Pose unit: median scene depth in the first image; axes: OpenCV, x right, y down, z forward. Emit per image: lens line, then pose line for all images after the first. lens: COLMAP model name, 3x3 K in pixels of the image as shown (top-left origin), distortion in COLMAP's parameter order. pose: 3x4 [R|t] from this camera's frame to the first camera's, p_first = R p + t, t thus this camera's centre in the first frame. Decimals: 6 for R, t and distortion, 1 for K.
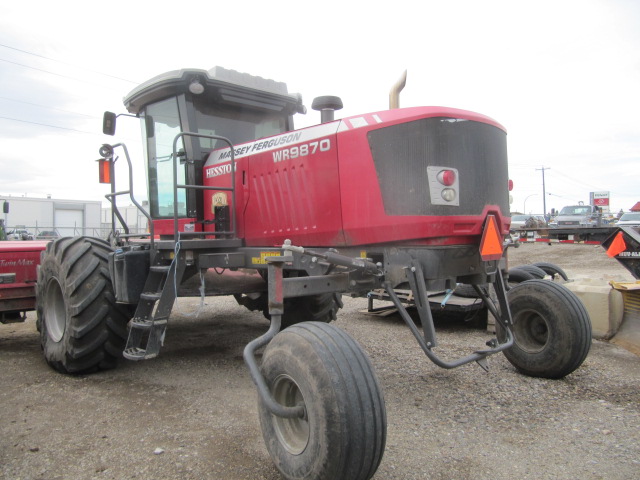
lens RADIAL K [[522.9, 0, 320.0], [0, 522.9, 240.0], [0, 0, 1]] dist [-0.046602, 0.015673]
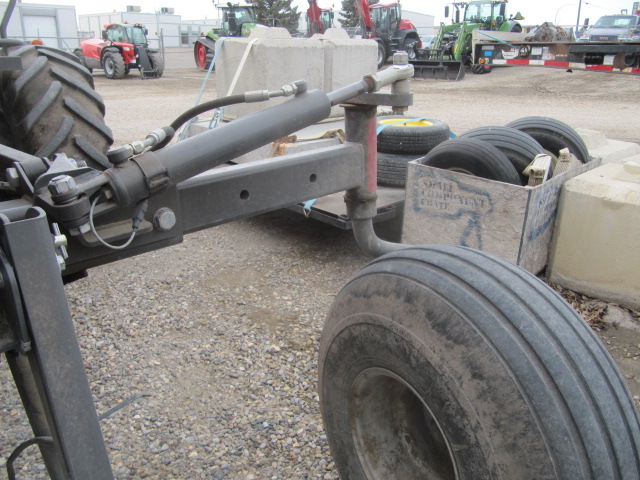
lens RADIAL K [[522.9, 0, 320.0], [0, 522.9, 240.0], [0, 0, 1]] dist [-0.046602, 0.015673]
pose [[0.999590, 0.021736, -0.018648, 0.199374], [-0.014149, 0.940923, 0.338325, -0.005799], [0.024900, -0.337922, 0.940845, 0.428527]]
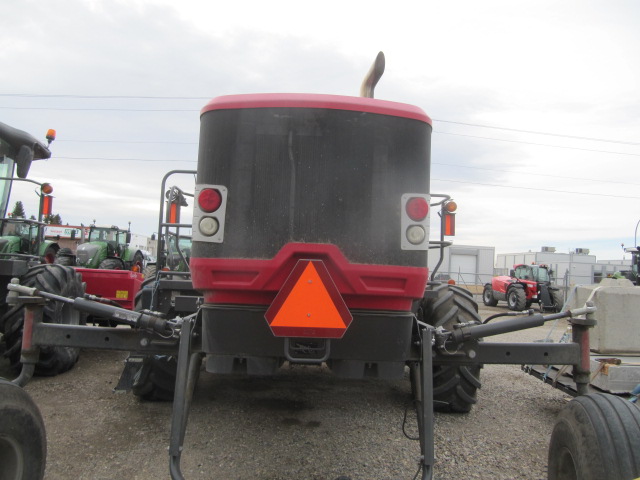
lens RADIAL K [[522.9, 0, 320.0], [0, 522.9, 240.0], [0, 0, 1]] dist [-0.046602, 0.015673]
pose [[0.723431, -0.004498, -0.690382, 0.312696], [-0.056746, 0.996208, -0.065953, -0.013218], [0.688061, 0.086889, 0.720432, 0.244132]]
